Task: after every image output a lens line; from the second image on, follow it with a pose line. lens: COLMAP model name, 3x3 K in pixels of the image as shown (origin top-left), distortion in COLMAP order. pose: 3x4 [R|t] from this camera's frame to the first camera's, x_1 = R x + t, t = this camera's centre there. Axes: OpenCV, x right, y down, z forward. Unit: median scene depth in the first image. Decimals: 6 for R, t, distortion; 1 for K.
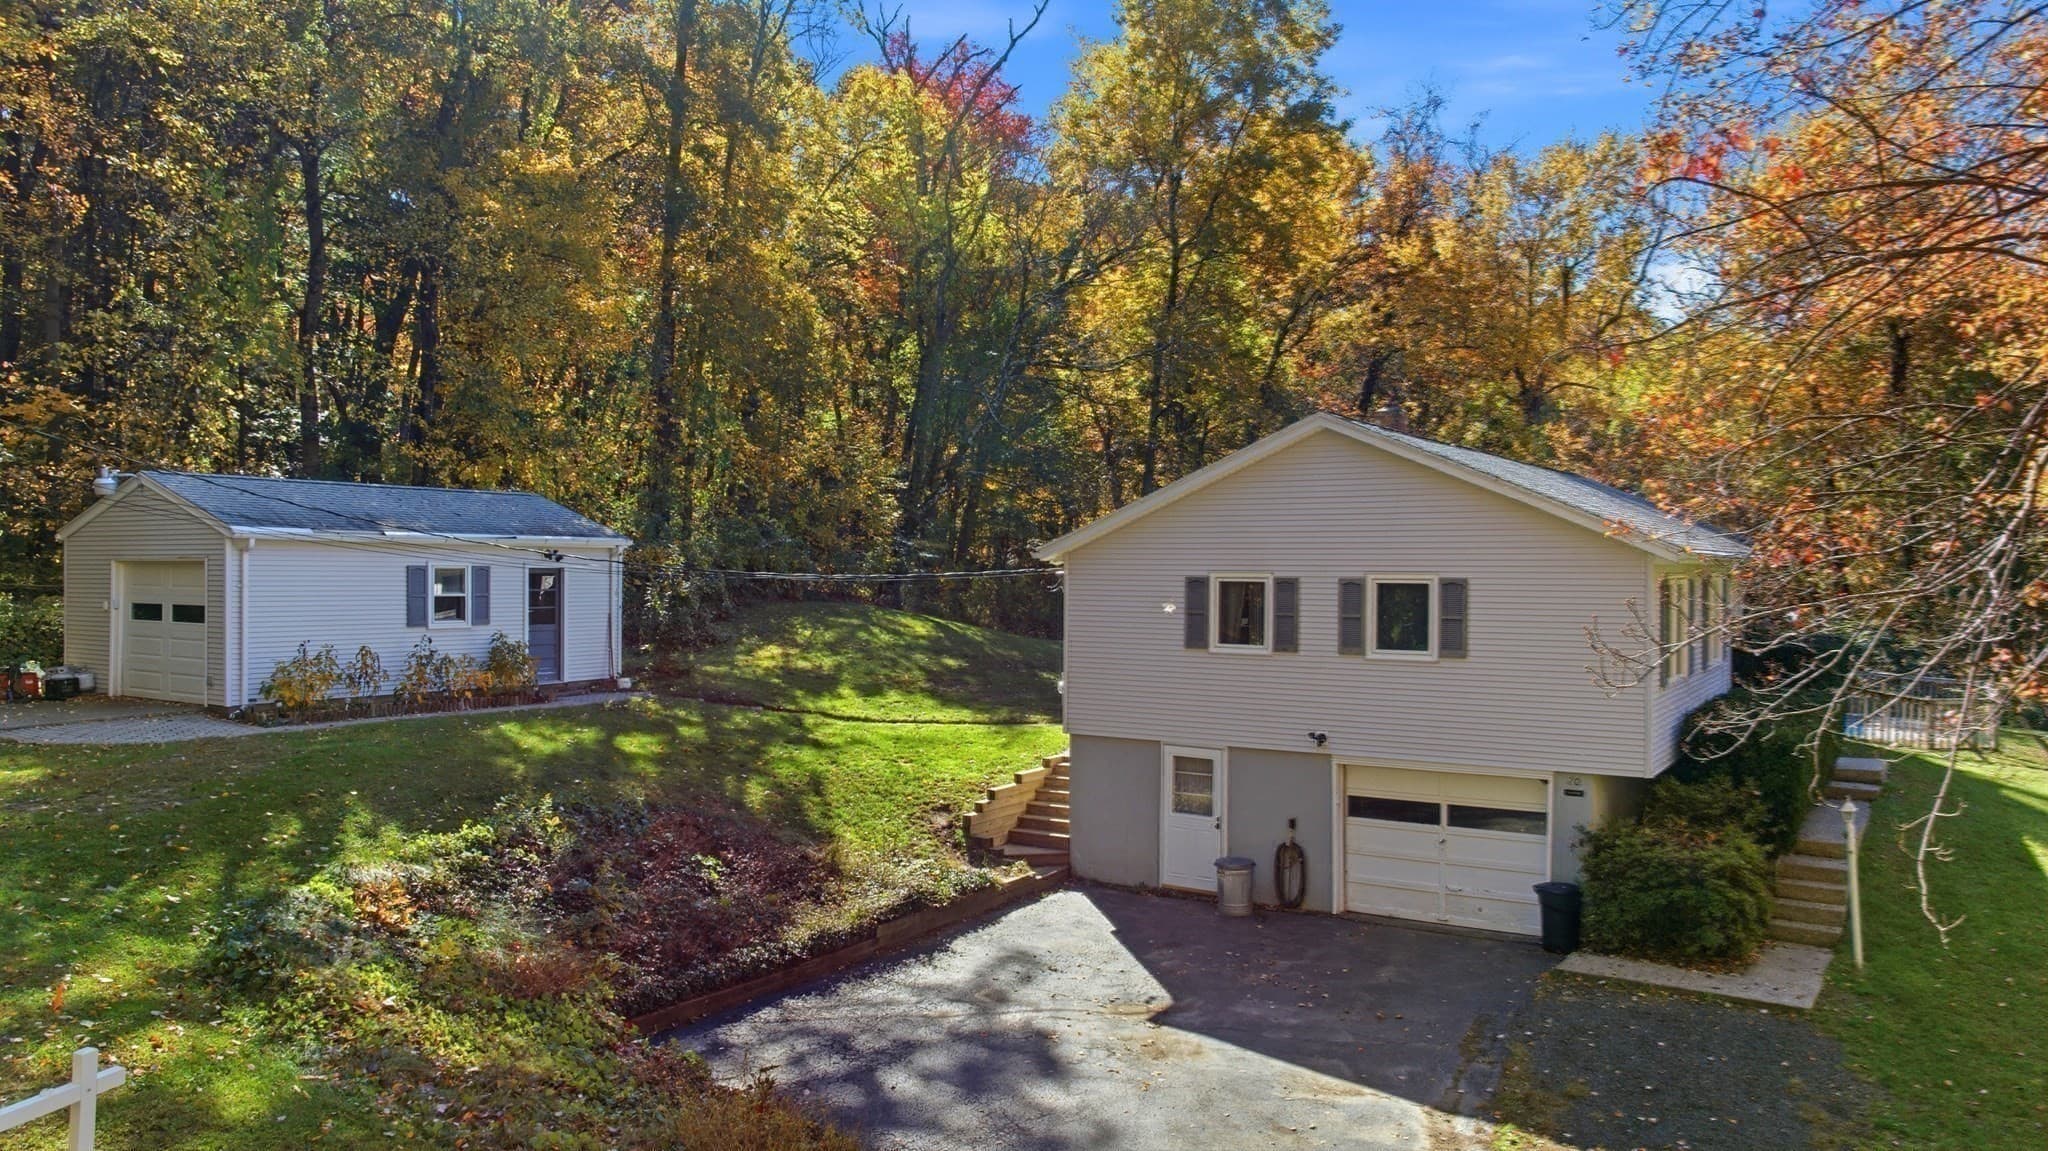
lens RADIAL K [[1438.3, 0, 1015.6], [0, 1438.3, 564.7], [0, 0, 1]] dist [0.000421, -0.080071]
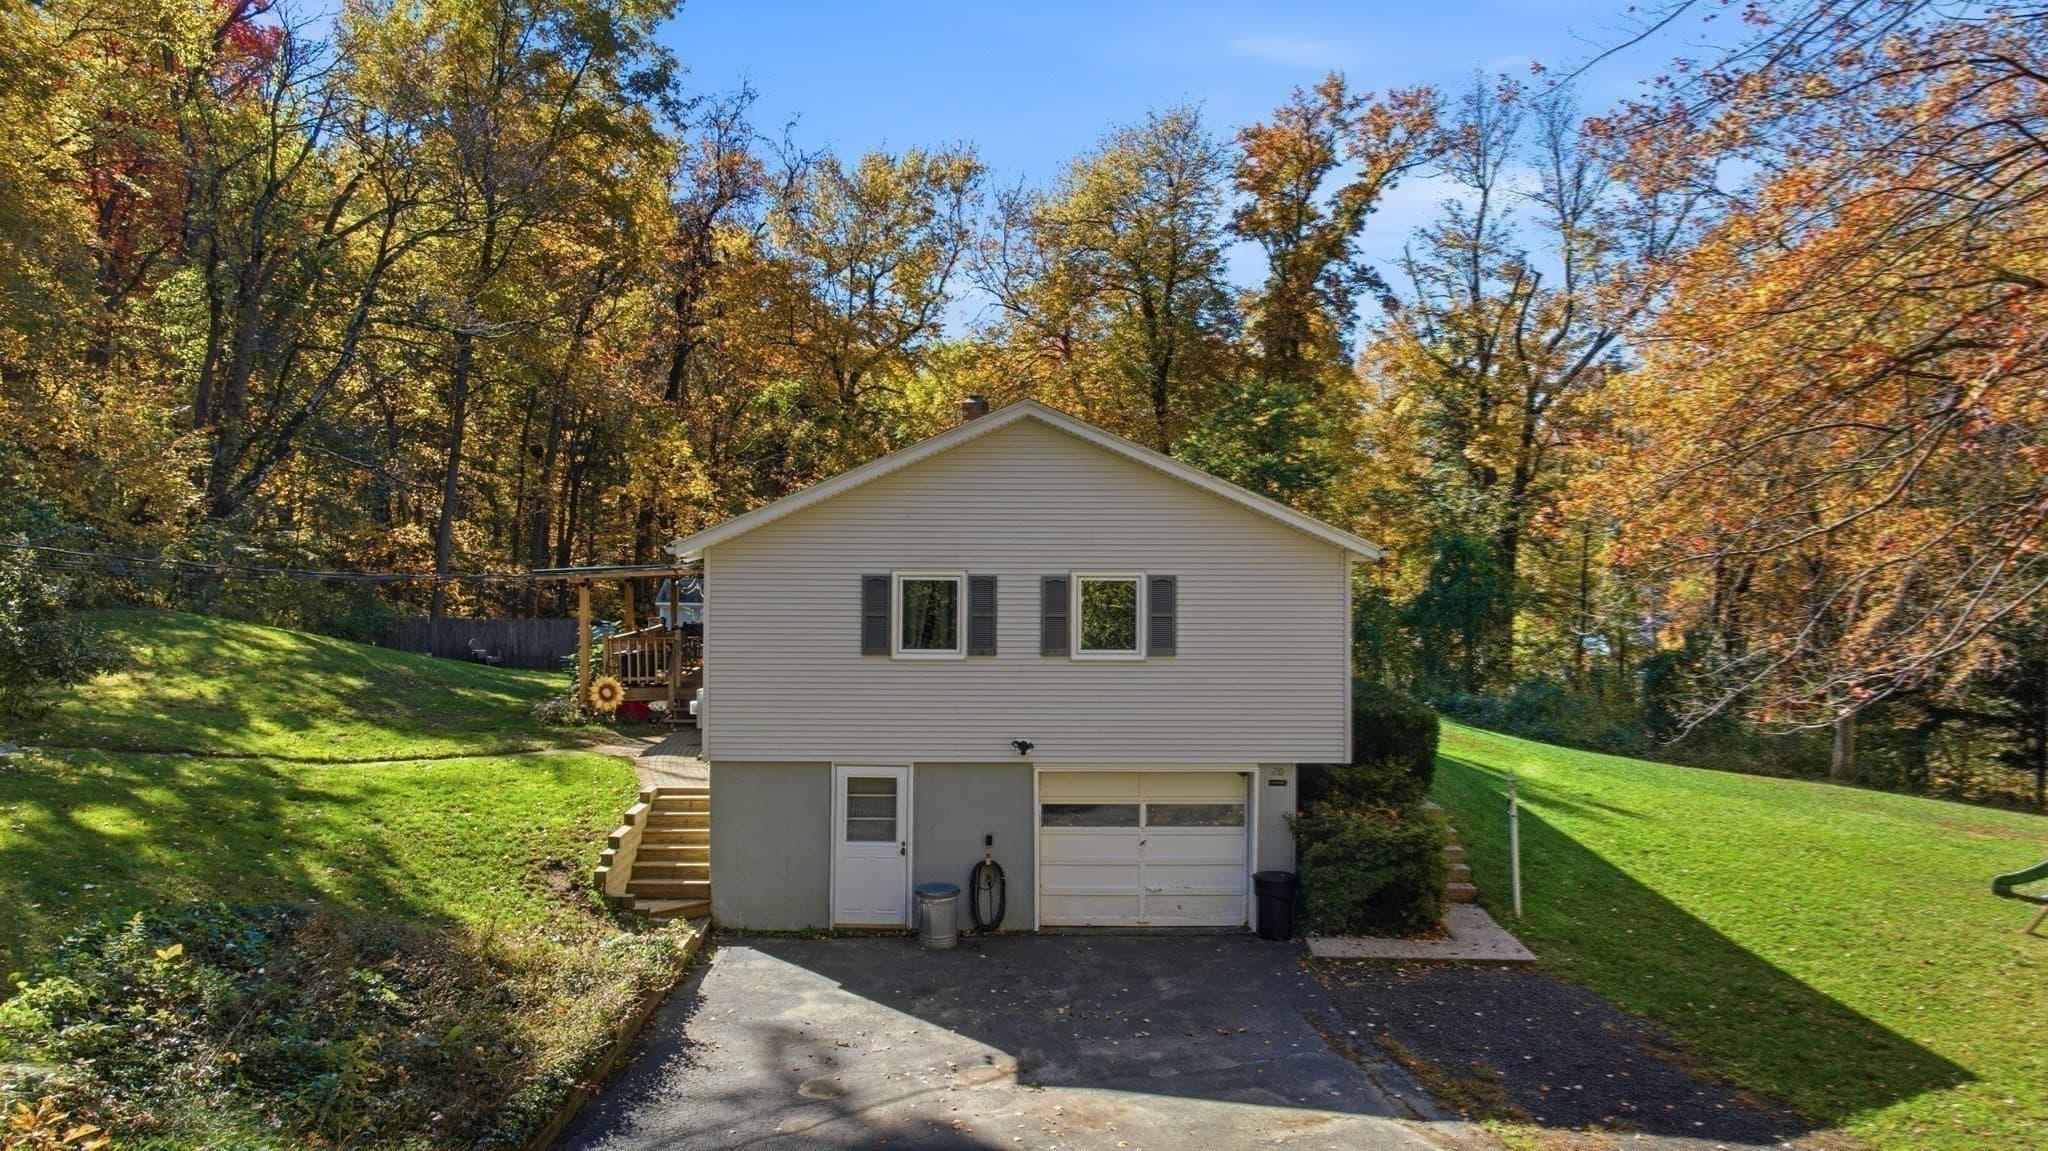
lens RADIAL K [[1438.3, 0, 1015.6], [0, 1438.3, 564.7], [0, 0, 1]] dist [0.000421, -0.080071]
pose [[0.842035, -0.002331, 0.539418, -0.292913], [0.000565, 0.999994, 0.003439, -0.001288], [-0.539423, -0.002591, 0.842031, 0.206508]]
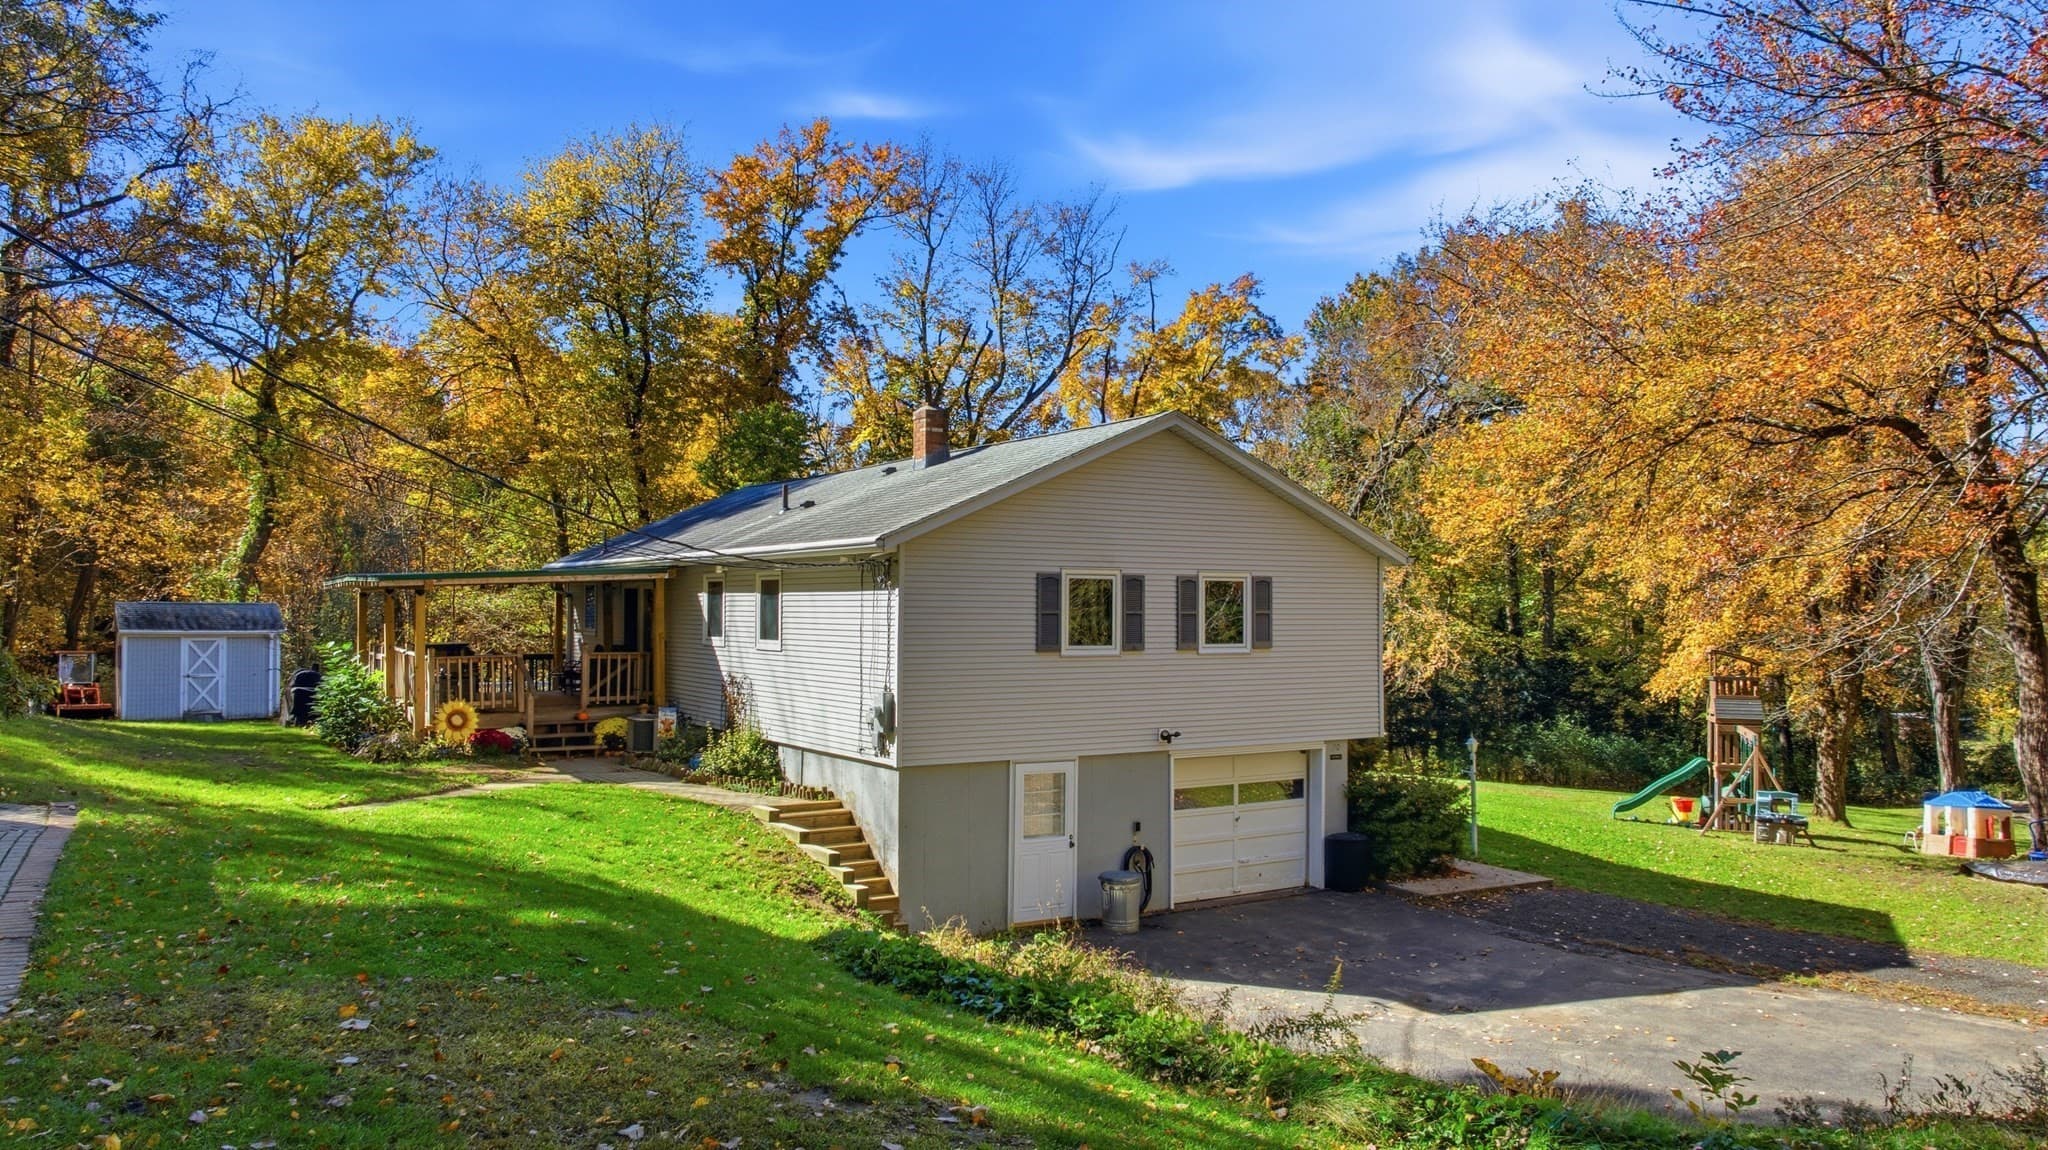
lens RADIAL K [[1438.3, 0, 1015.6], [0, 1438.3, 564.2], [0, 0, 1]] dist [0.000421, -0.080071]
pose [[0.427051, 0.022961, 0.903936, -0.725400], [-0.002350, 0.999702, -0.024283, 0.025564], [-0.904225, 0.008246, 0.426978, 0.652306]]
